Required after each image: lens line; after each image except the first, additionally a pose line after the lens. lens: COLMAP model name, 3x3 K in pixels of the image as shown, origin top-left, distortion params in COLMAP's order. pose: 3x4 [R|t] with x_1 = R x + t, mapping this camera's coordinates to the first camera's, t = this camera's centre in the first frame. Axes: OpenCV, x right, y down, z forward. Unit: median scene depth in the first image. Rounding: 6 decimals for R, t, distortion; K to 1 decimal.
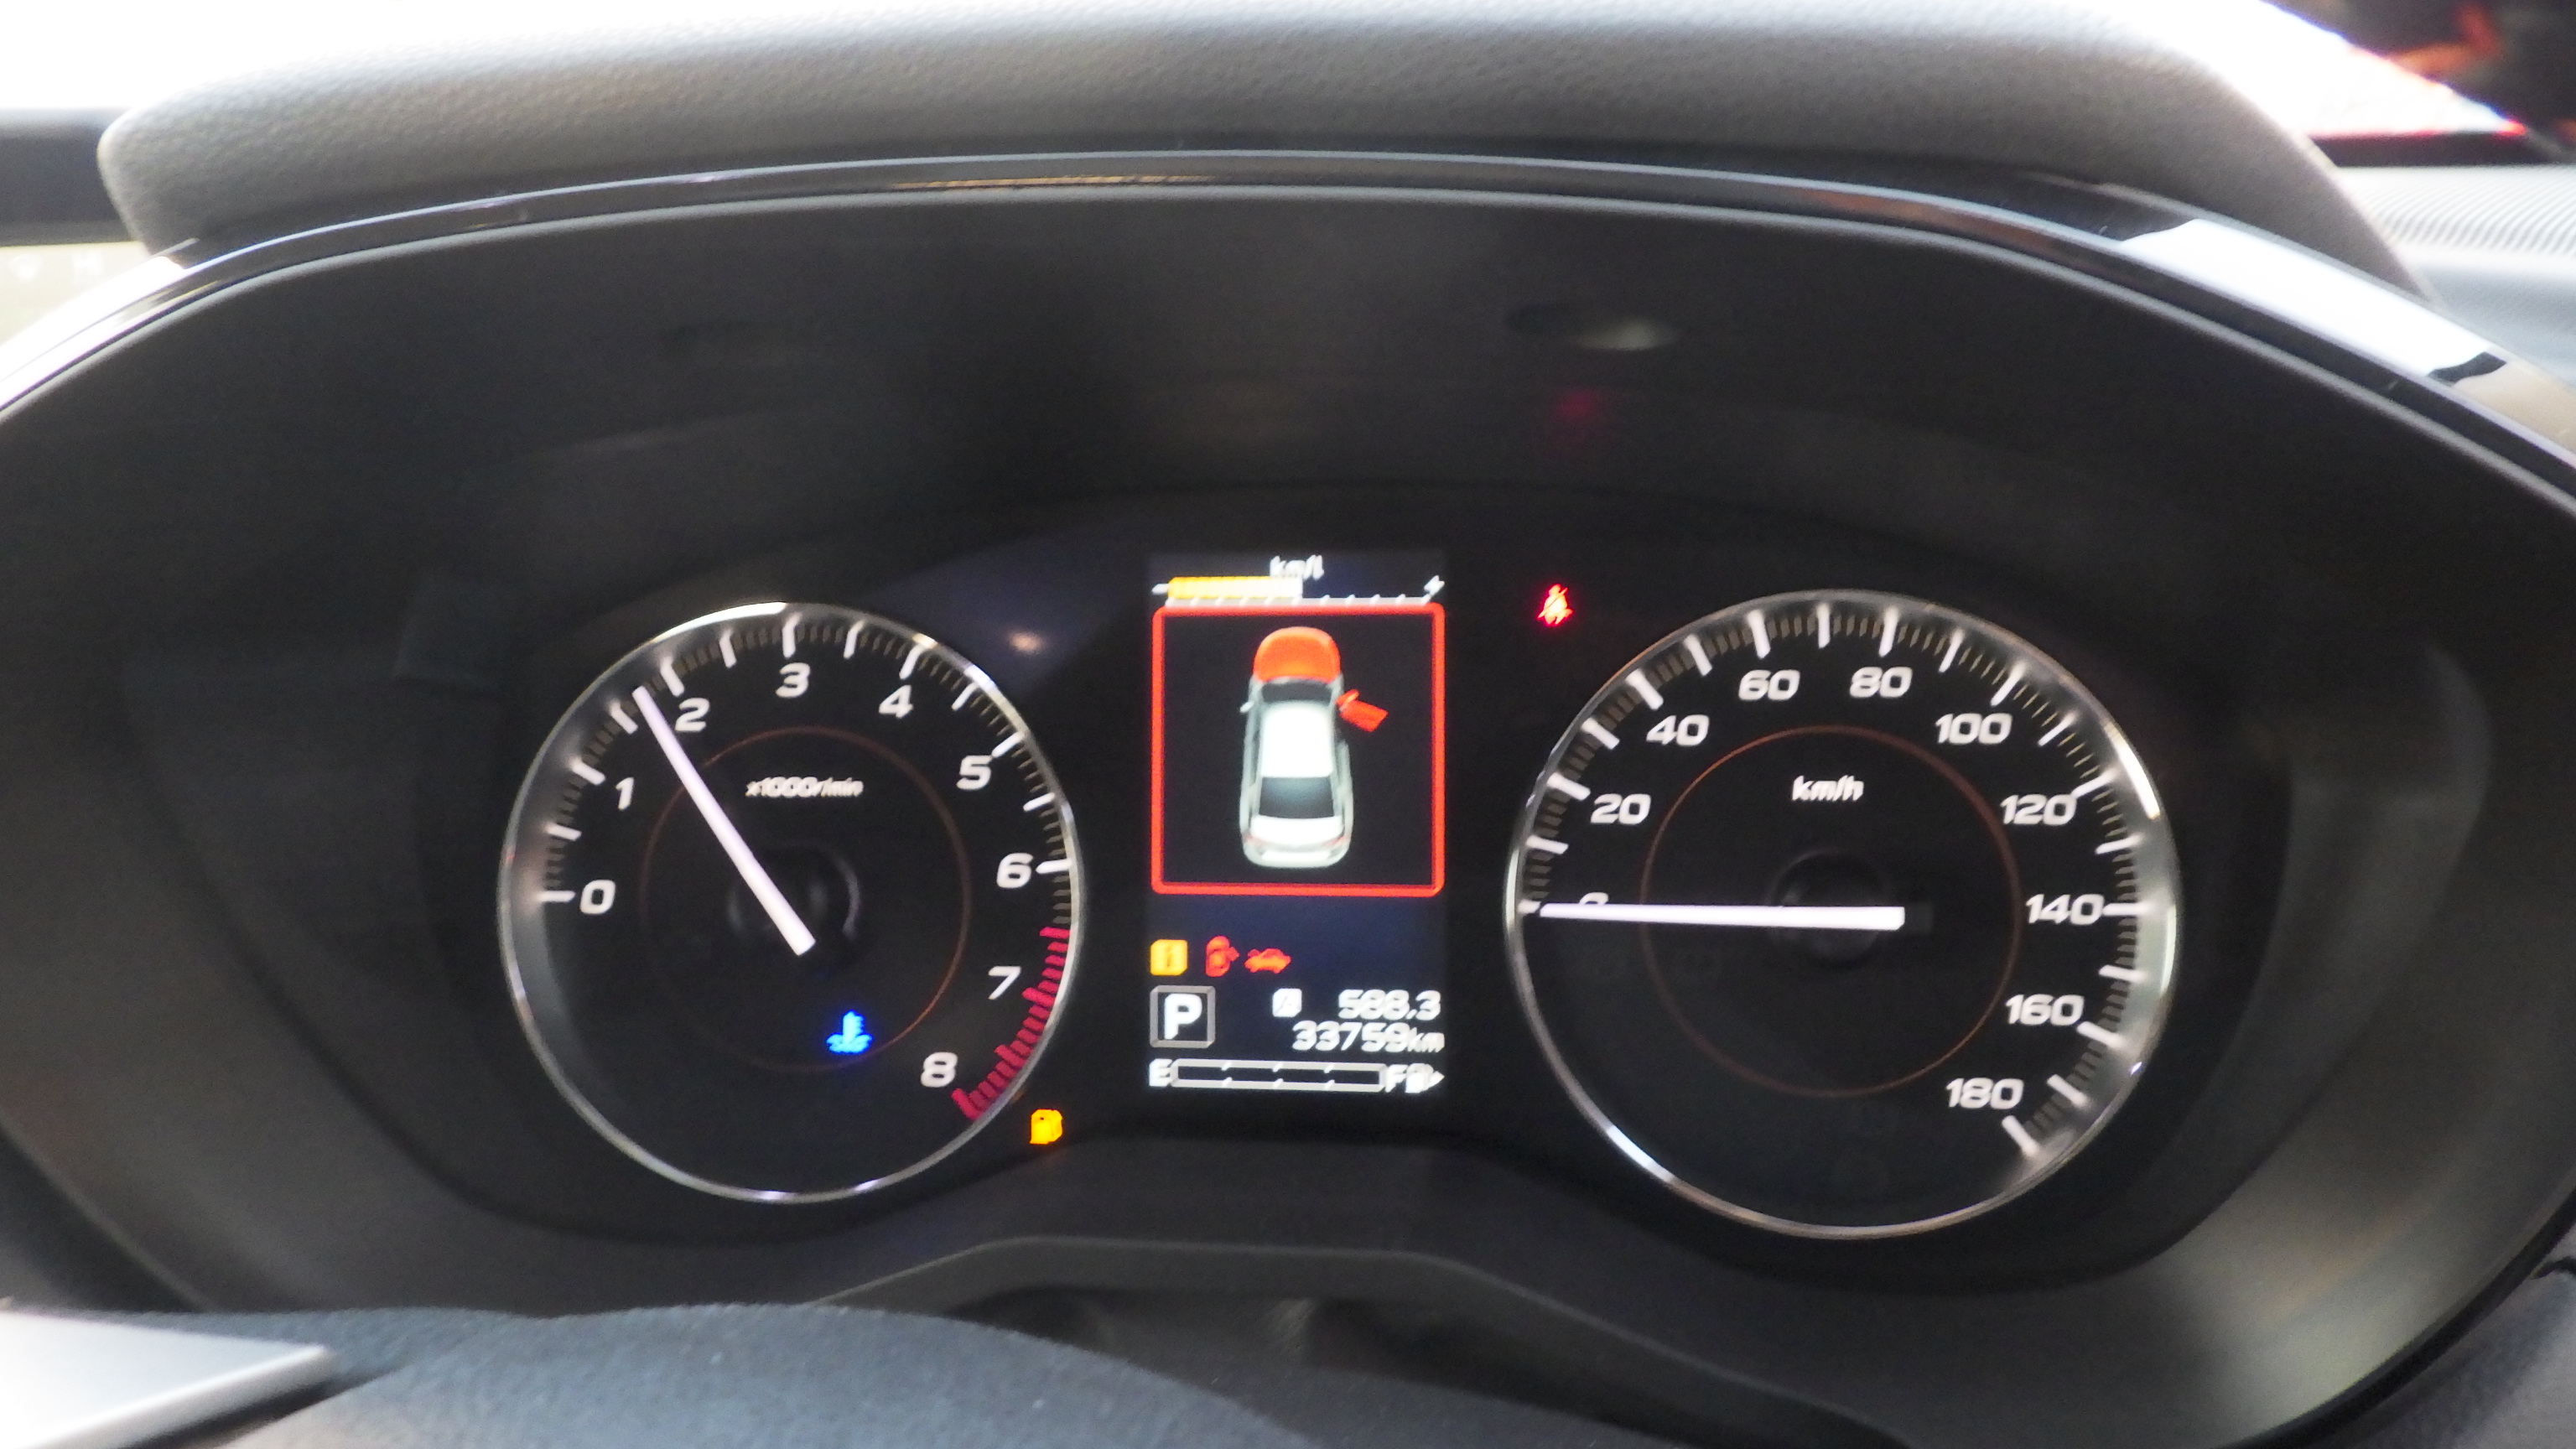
lens RADIAL K [[2182.5, 0, 1290.0], [0, 2182.5, 724.6], [0, 0, 1]] dist [0.023913, -0.004060]
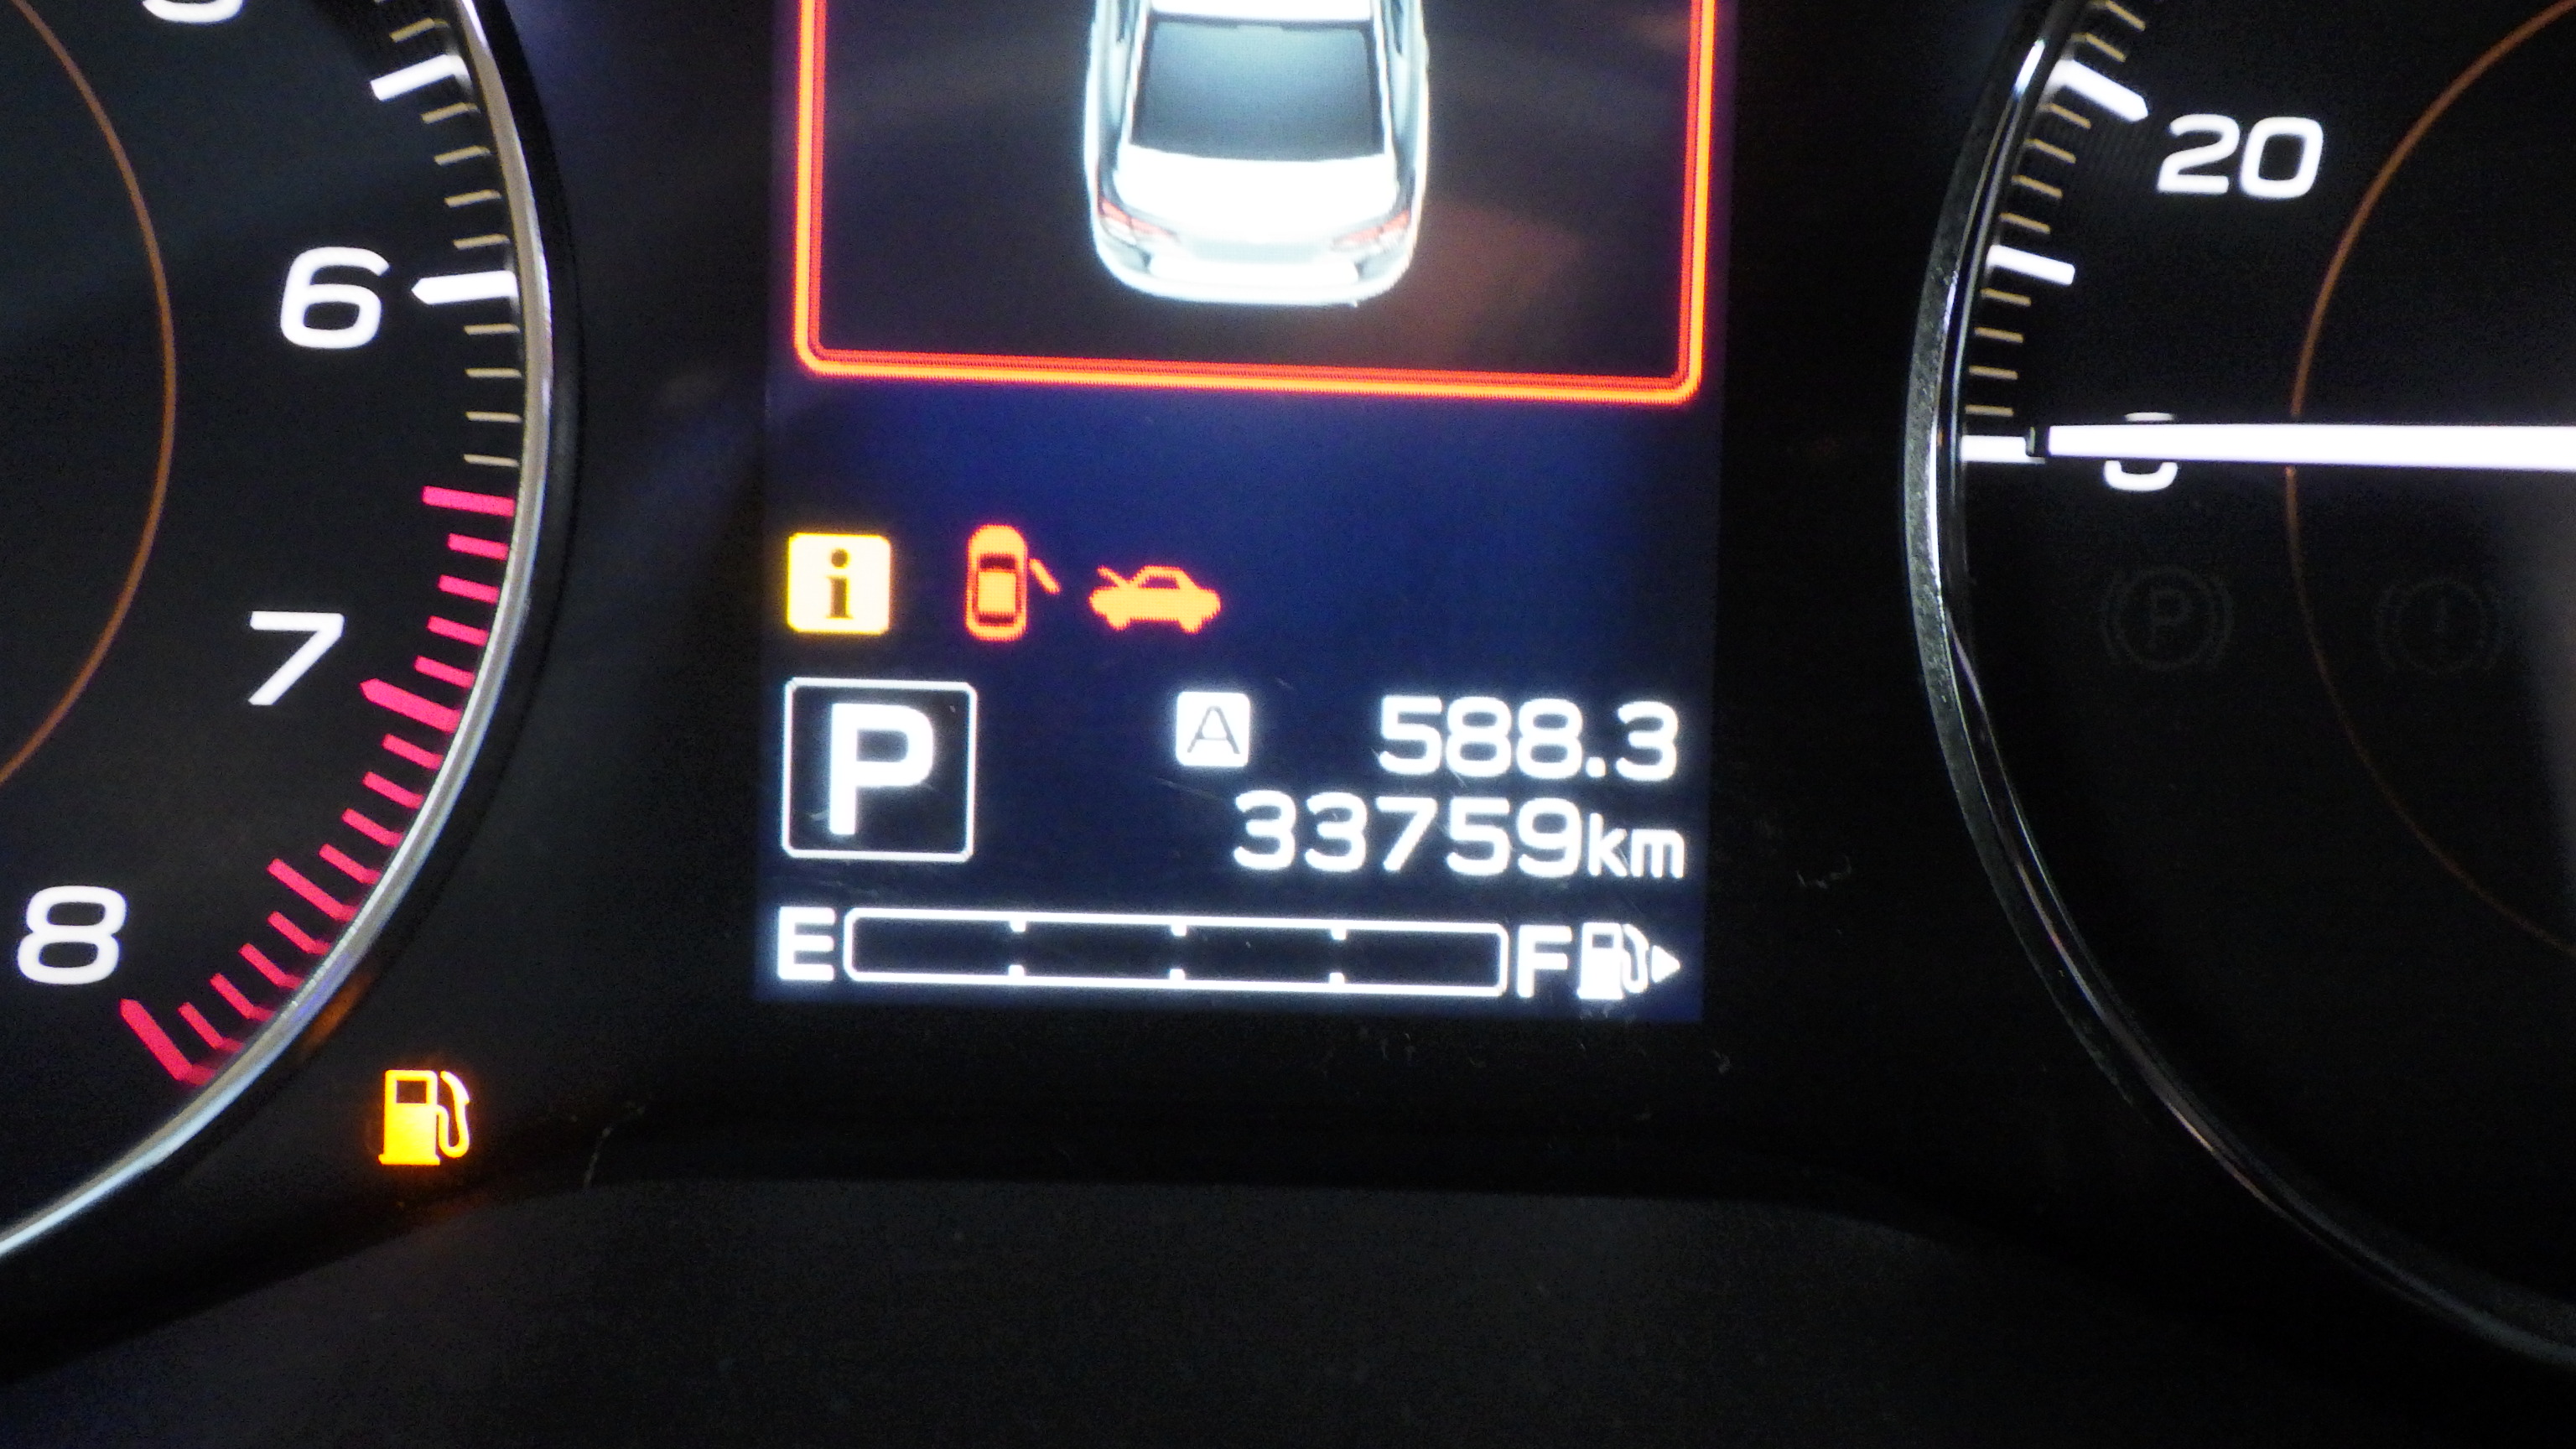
lens RADIAL K [[2182.5, 0, 1285.4], [0, 2182.5, 730.5], [0, 0, 1]] dist [0.023913, -0.004060]
pose [[0.983768, 0.019768, 0.178355, -0.048221], [-0.028556, 0.998494, 0.046840, 0.111918], [-0.177160, -0.051173, 0.982851, 0.679935]]
